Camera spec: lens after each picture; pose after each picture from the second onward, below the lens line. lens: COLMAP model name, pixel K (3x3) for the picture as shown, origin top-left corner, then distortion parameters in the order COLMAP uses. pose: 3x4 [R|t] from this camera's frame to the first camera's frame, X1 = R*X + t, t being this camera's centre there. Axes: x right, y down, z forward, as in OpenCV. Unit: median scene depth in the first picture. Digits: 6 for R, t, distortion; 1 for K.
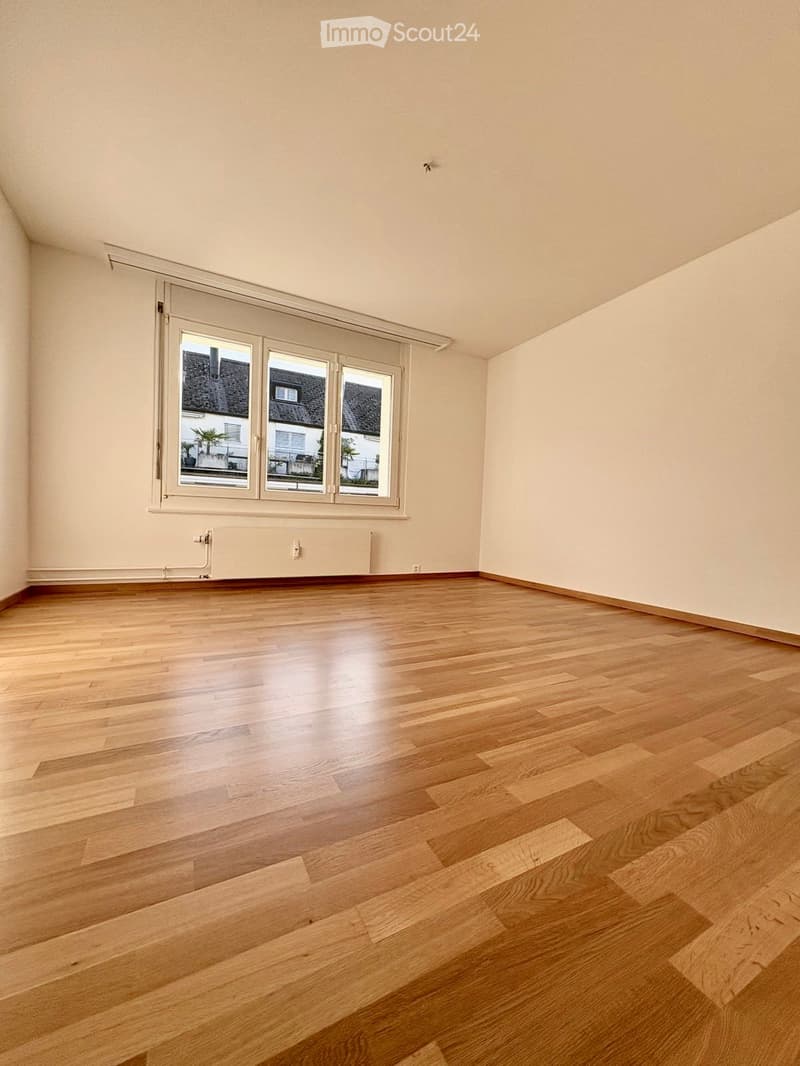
lens RADIAL K [[427.2, 0, 400.0], [0, 427.2, 533.0], [0, 0, 1]] dist [0.004881, -0.000290]
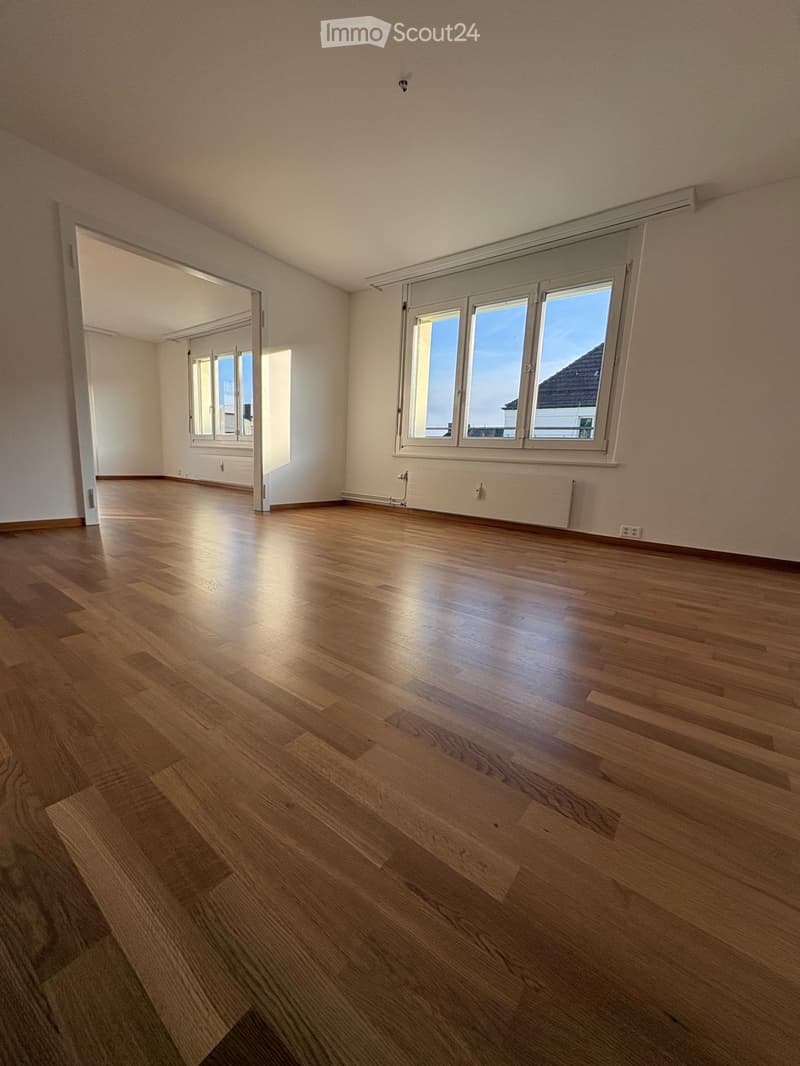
lens RADIAL K [[427.2, 0, 400.0], [0, 427.2, 533.0], [0, 0, 1]] dist [0.004881, -0.000290]
pose [[0.417070, 0.147821, -0.896773, 0.632813], [-0.061773, 0.989014, 0.134297, 0.008523], [0.906773, -0.000615, 0.421619, 0.335345]]
